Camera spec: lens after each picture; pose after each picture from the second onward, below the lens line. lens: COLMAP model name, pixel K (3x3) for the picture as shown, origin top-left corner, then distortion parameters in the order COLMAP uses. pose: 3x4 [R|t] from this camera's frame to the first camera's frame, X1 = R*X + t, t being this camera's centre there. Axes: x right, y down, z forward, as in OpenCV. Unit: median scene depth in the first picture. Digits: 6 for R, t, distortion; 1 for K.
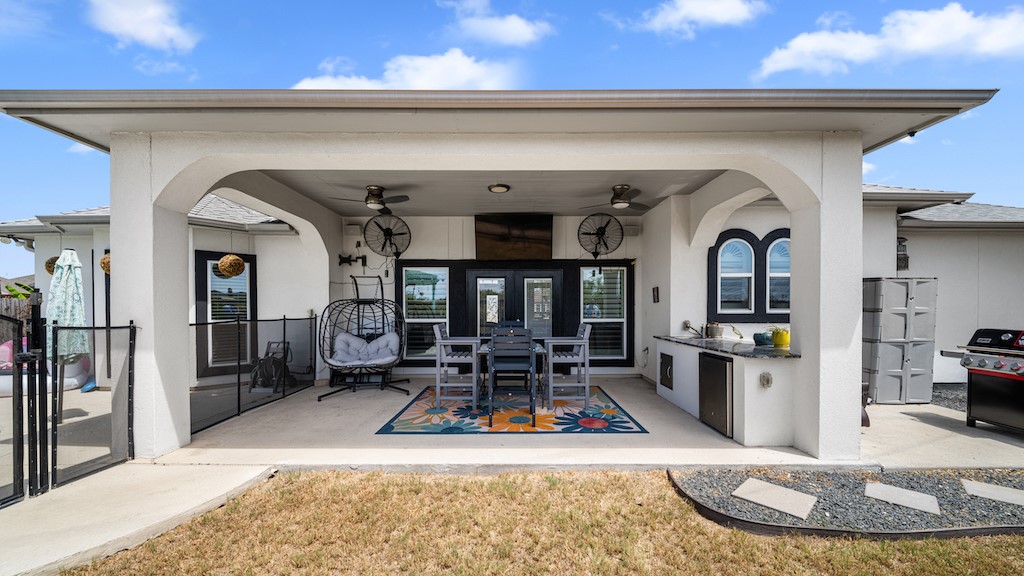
lens RADIAL K [[362.6, 0, 497.2], [0, 362.6, 311.2], [0, 0, 1]] dist [-0.001245, -0.000257]
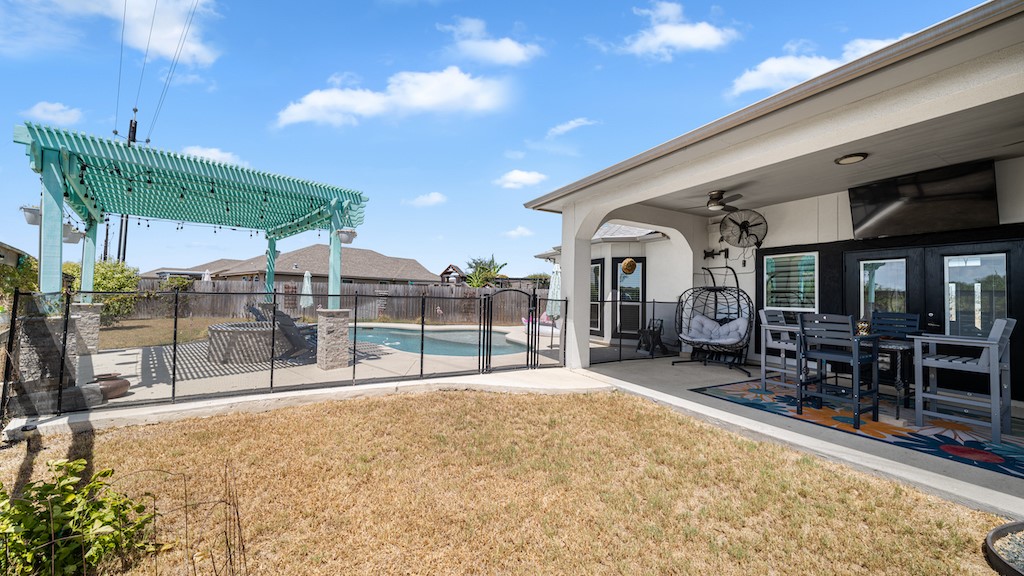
lens RADIAL K [[358.5, 0, 512.0], [0, 358.5, 288.0], [0, 0, 1]] dist [0.013356, -0.009791]
pose [[0.463138, -0.009552, -0.886235, 0.342531], [-0.031040, 0.999154, -0.026990, 0.020603], [0.885742, 0.040009, 0.462450, -0.104978]]
